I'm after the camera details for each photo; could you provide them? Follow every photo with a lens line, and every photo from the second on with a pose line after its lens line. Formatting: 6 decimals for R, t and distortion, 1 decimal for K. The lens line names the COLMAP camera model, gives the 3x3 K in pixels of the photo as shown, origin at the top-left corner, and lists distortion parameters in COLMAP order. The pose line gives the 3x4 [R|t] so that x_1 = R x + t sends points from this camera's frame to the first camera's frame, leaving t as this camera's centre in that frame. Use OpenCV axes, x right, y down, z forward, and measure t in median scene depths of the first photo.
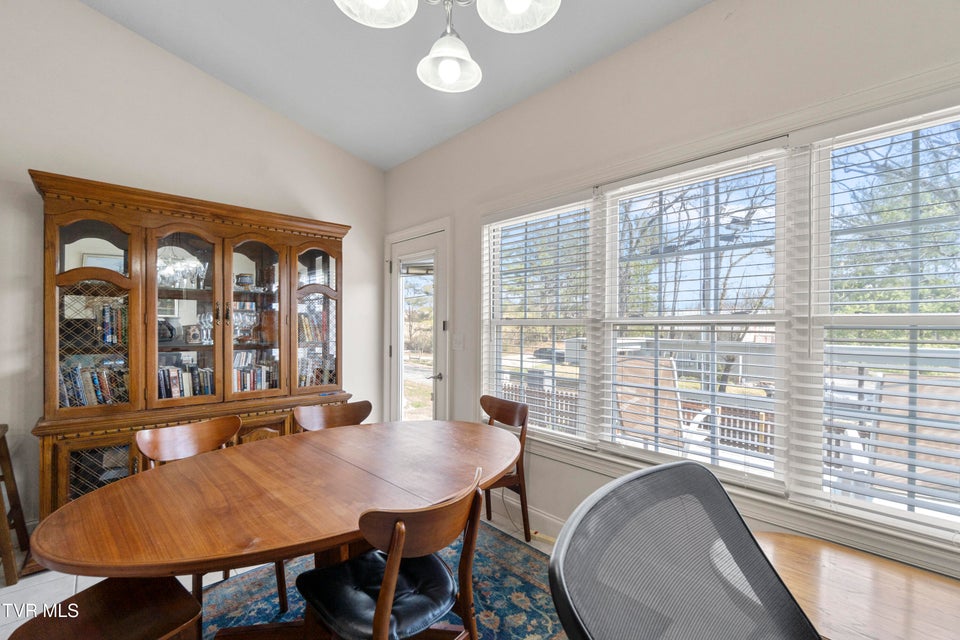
lens RADIAL K [[418.0, 0, 477.0], [0, 418.0, 324.4], [0, 0, 1]] dist [-0.002061, 0.001152]
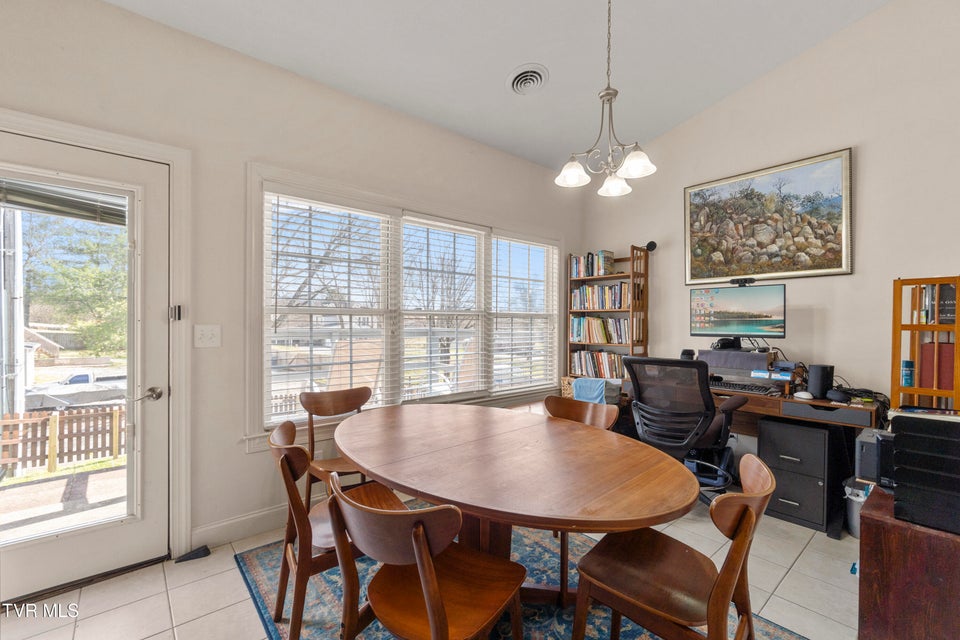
lens RADIAL K [[418.0, 0, 478.0], [0, 418.0, 322.0], [0, 0, 1]] dist [-0.002061, 0.001152]
pose [[0.038433, -0.003996, 0.999253, -0.751664], [-0.006193, 0.999972, 0.004237, 0.013550], [-0.999242, -0.006351, 0.038407, 0.525009]]
